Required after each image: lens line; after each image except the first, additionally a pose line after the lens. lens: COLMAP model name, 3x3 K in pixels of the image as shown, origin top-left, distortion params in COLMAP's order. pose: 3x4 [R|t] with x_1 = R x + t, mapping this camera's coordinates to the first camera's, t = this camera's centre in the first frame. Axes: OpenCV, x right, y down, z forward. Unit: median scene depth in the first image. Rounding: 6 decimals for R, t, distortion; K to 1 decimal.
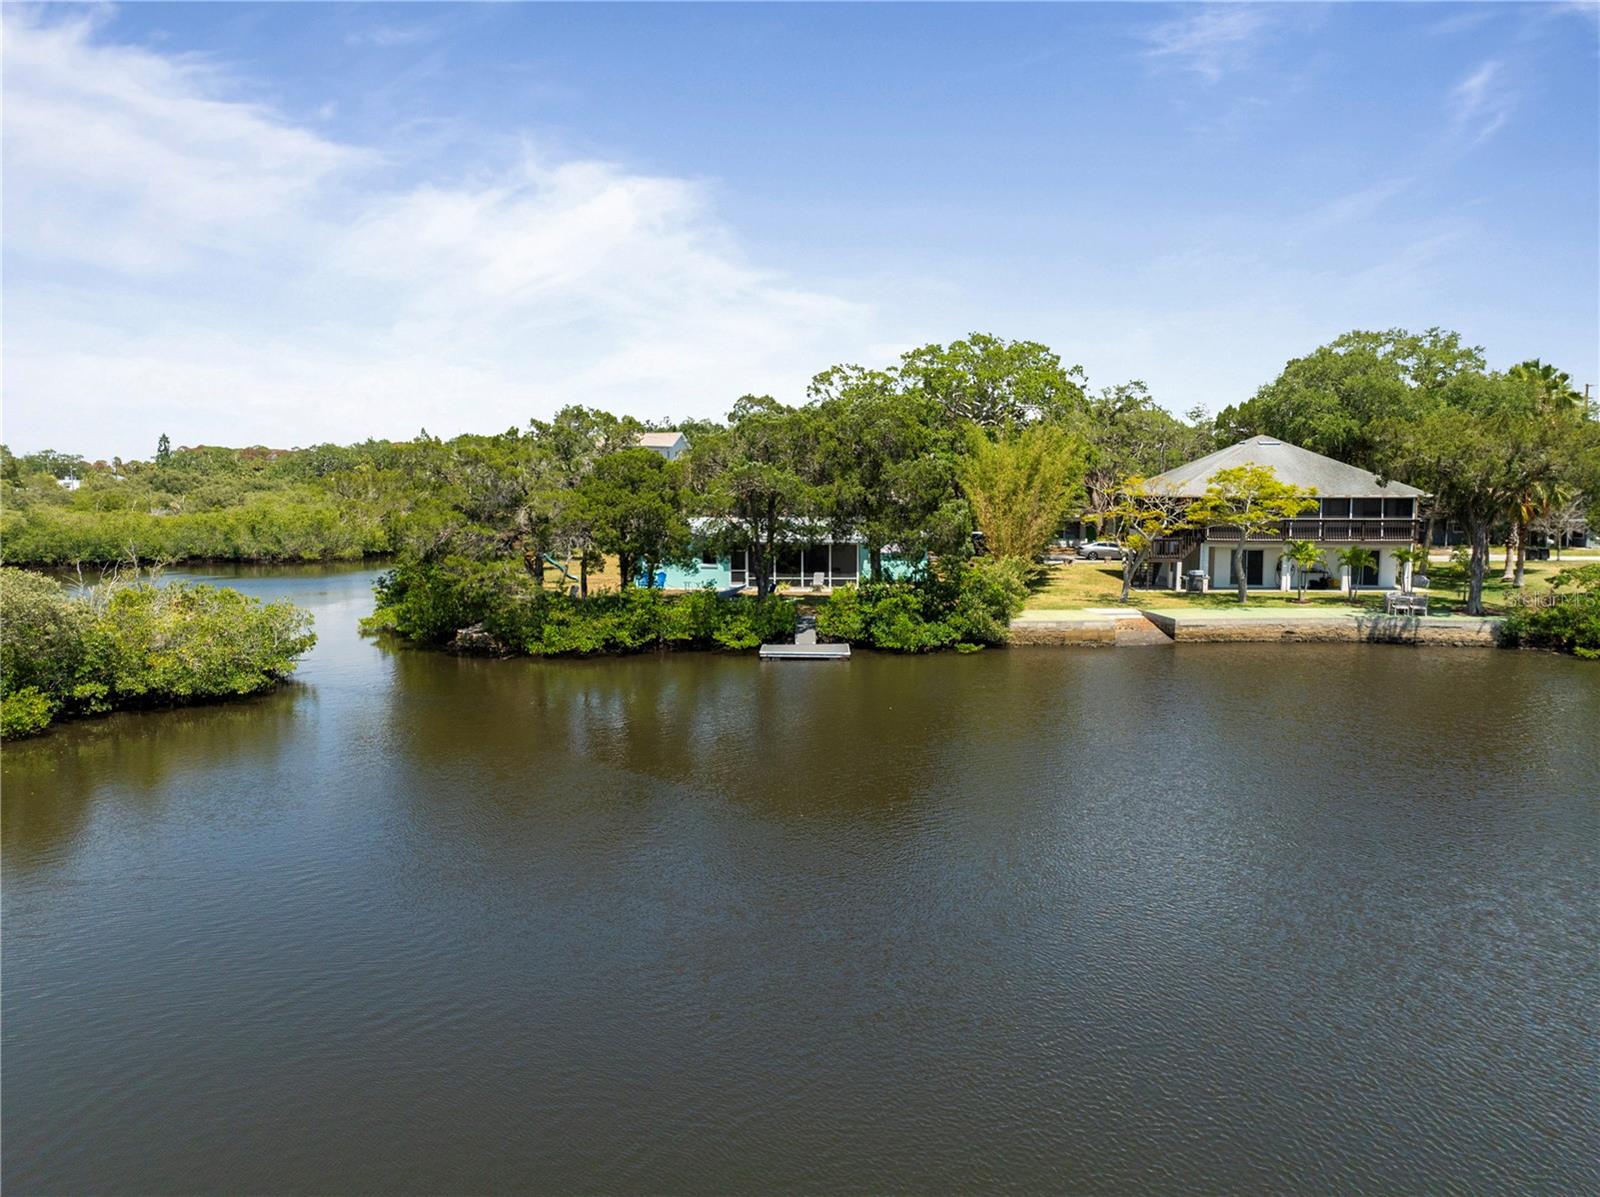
lens RADIAL K [[1114.9, 0, 800.0], [0, 1114.9, 598.5], [0, 0, 1]] dist [-0.002530, -0.000302]
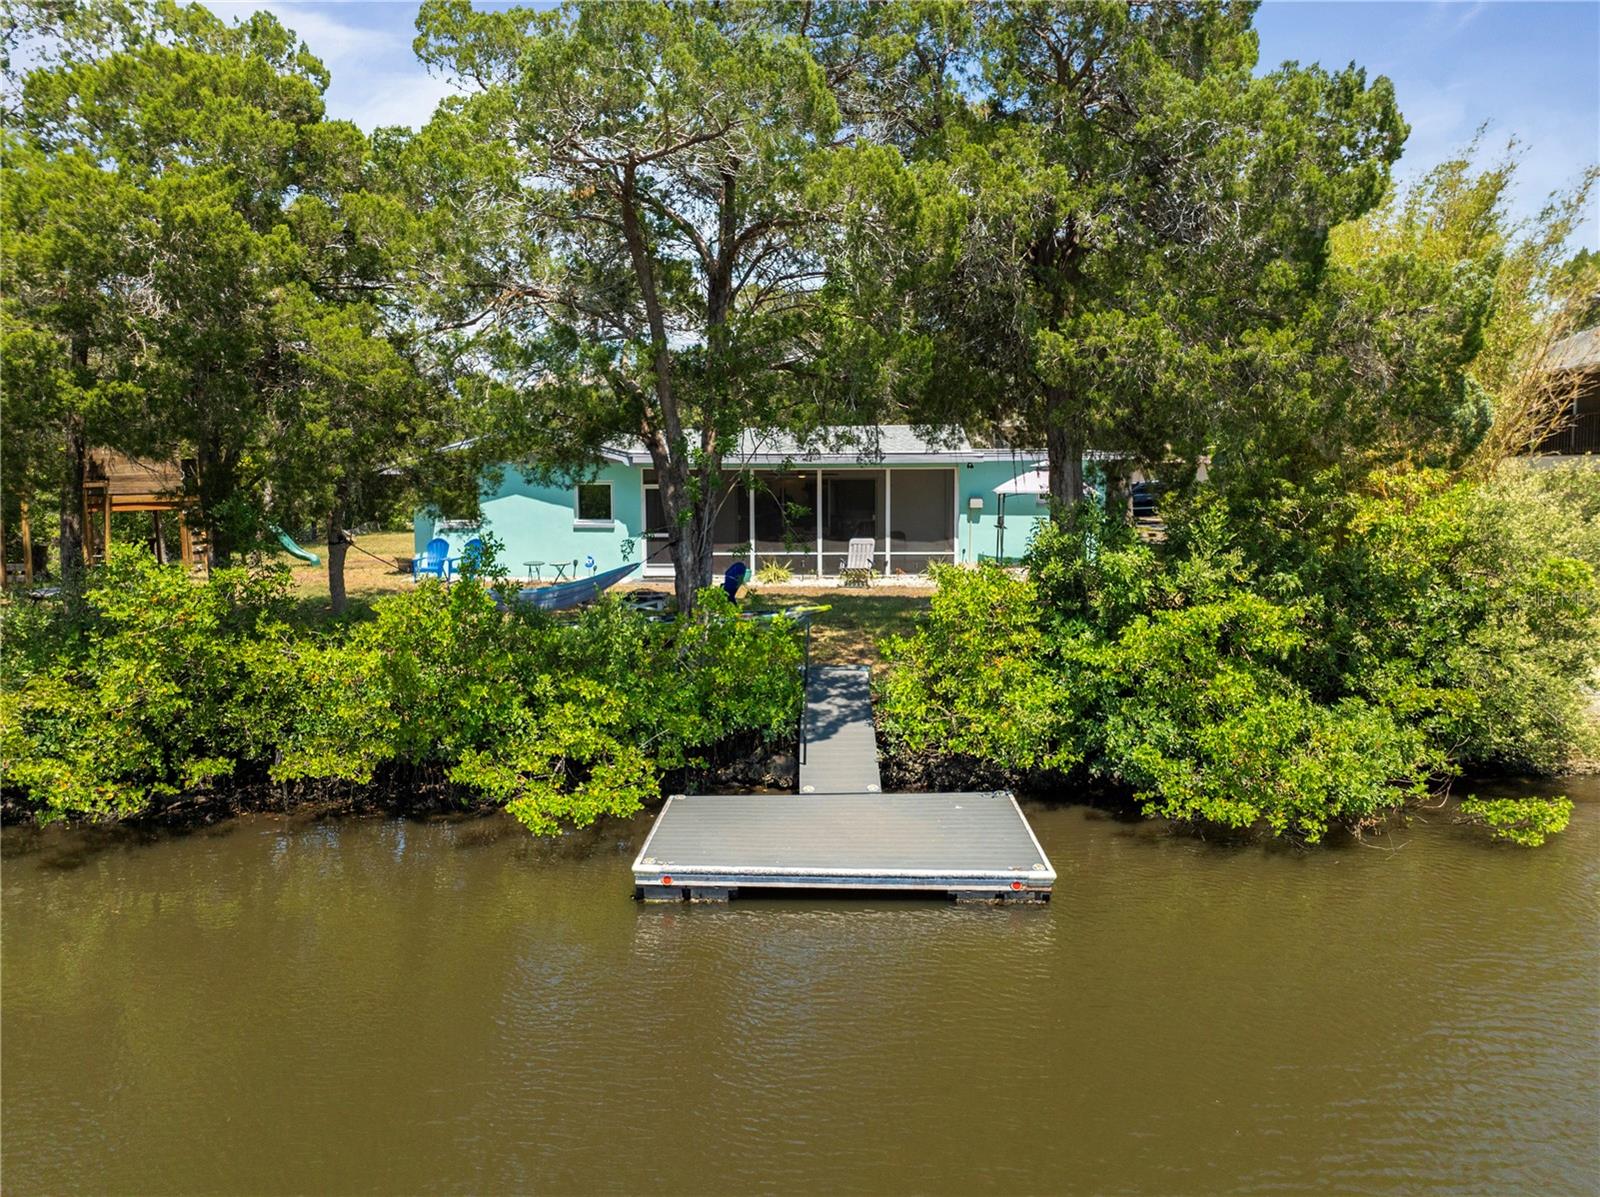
lens RADIAL K [[1114.9, 0, 800.0], [0, 1114.9, 598.5], [0, 0, 1]] dist [-0.002530, -0.000302]
pose [[0.999959, -0.002200, -0.008738, -0.001932], [0.002224, 0.999994, 0.002670, -0.003442], [0.008732, -0.002689, 0.999958, 0.730400]]
